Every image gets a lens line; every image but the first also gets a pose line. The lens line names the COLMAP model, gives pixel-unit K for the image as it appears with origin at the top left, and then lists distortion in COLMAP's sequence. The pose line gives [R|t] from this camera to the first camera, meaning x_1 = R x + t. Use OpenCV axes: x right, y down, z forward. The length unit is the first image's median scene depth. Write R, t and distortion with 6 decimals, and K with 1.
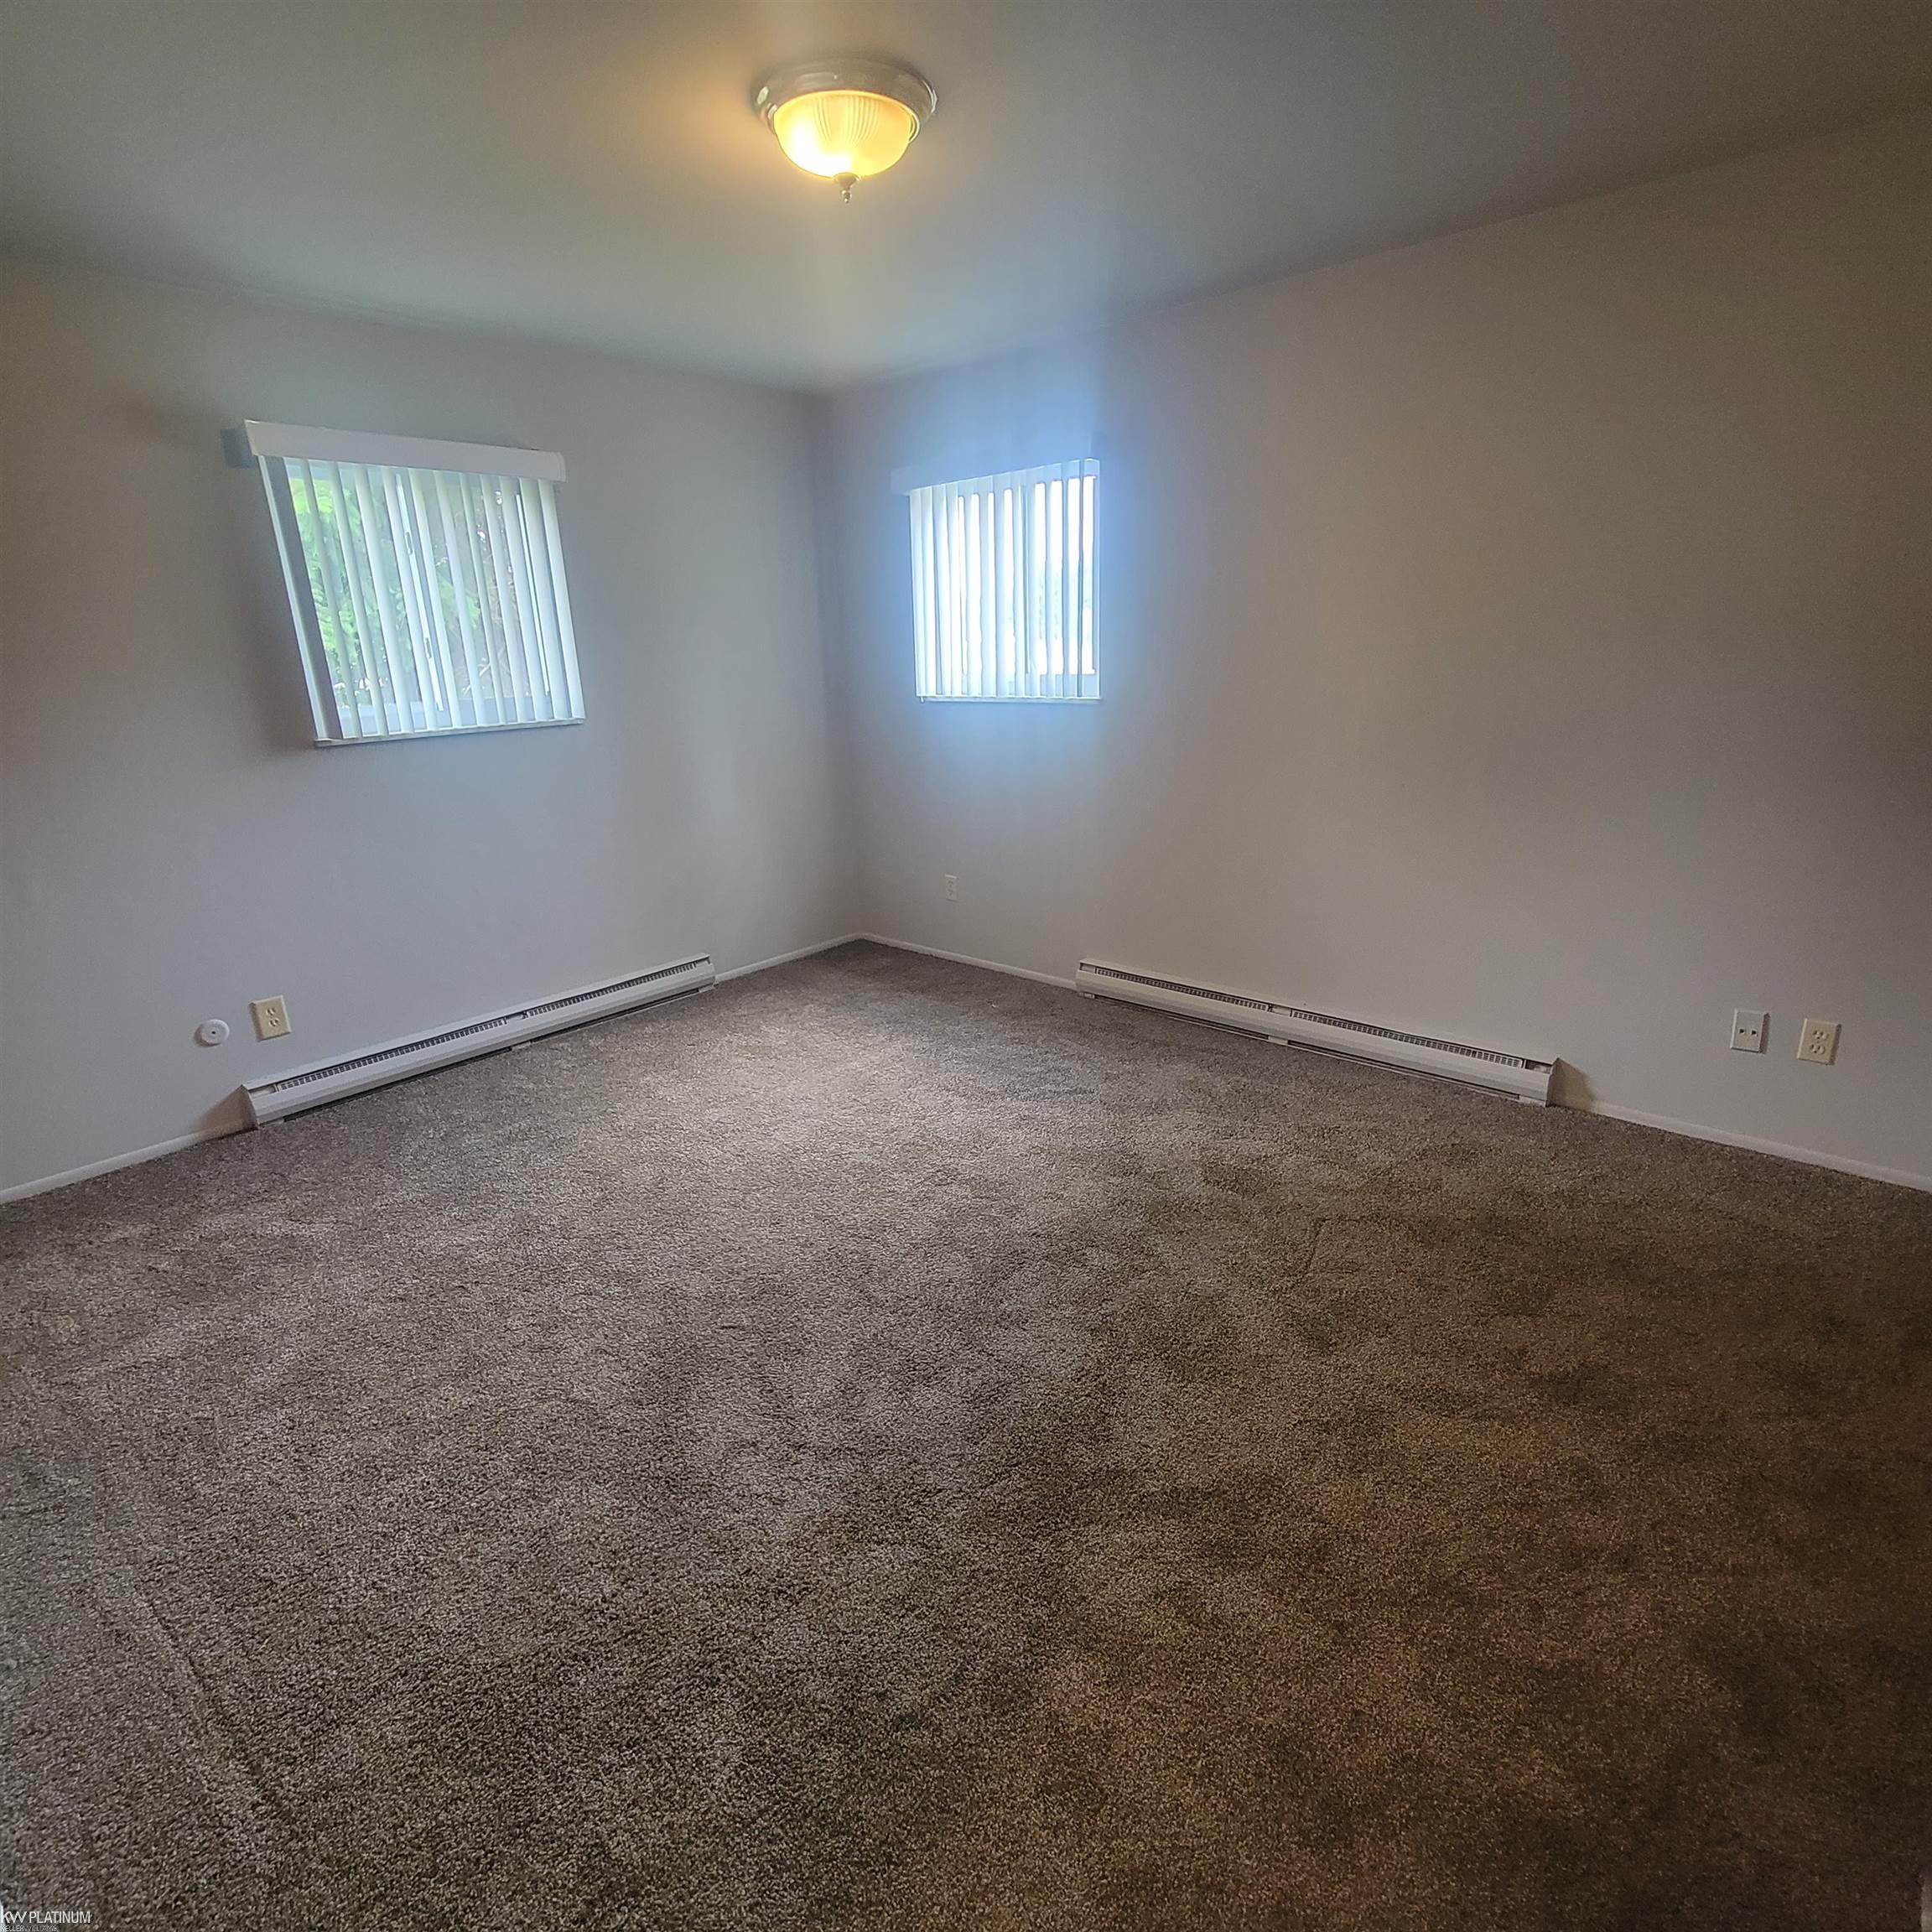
lens RADIAL K [[1045.3, 0, 959.5], [0, 1045.3, 967.6], [0, 0, 1]] dist [0.003369, 0.000114]
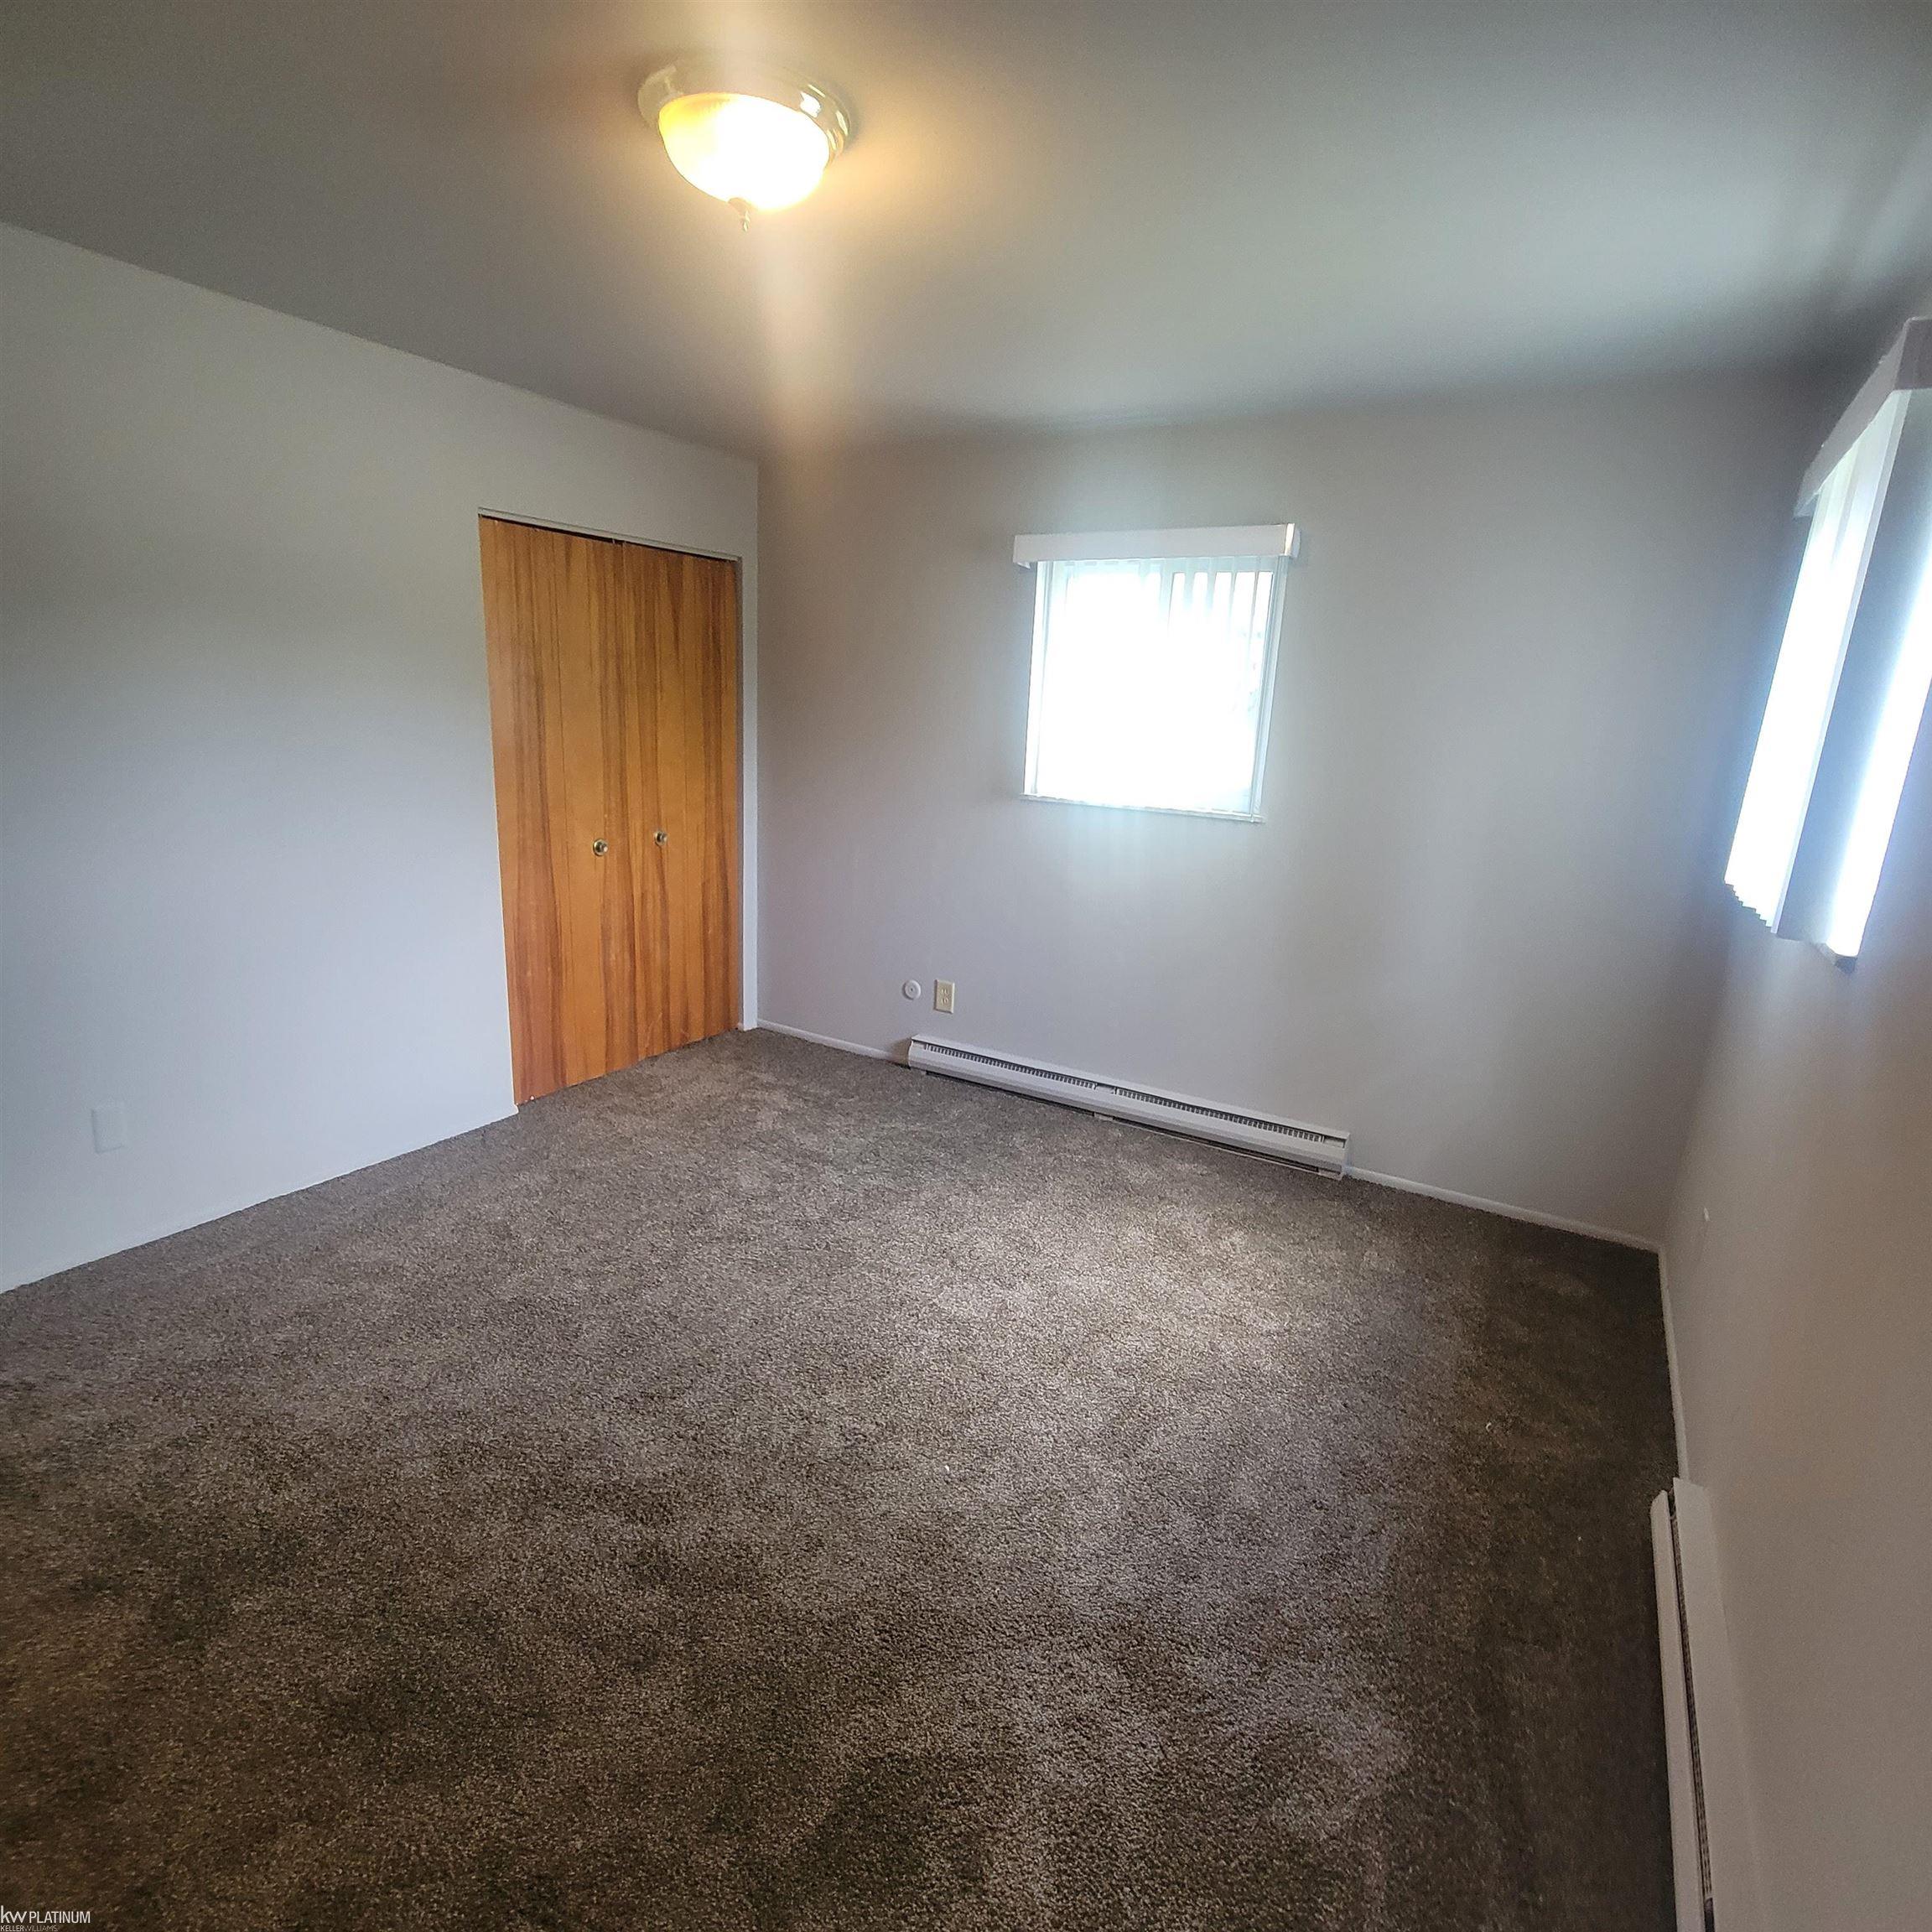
lens RADIAL K [[1045.3, 0, 959.5], [0, 1045.3, 967.6], [0, 0, 1]] dist [0.003369, 0.000114]
pose [[0.193822, 0.279875, -0.940268, 0.524167], [-0.349013, 0.915411, 0.200533, -0.240700], [0.916855, 0.289298, 0.275107, 0.642461]]
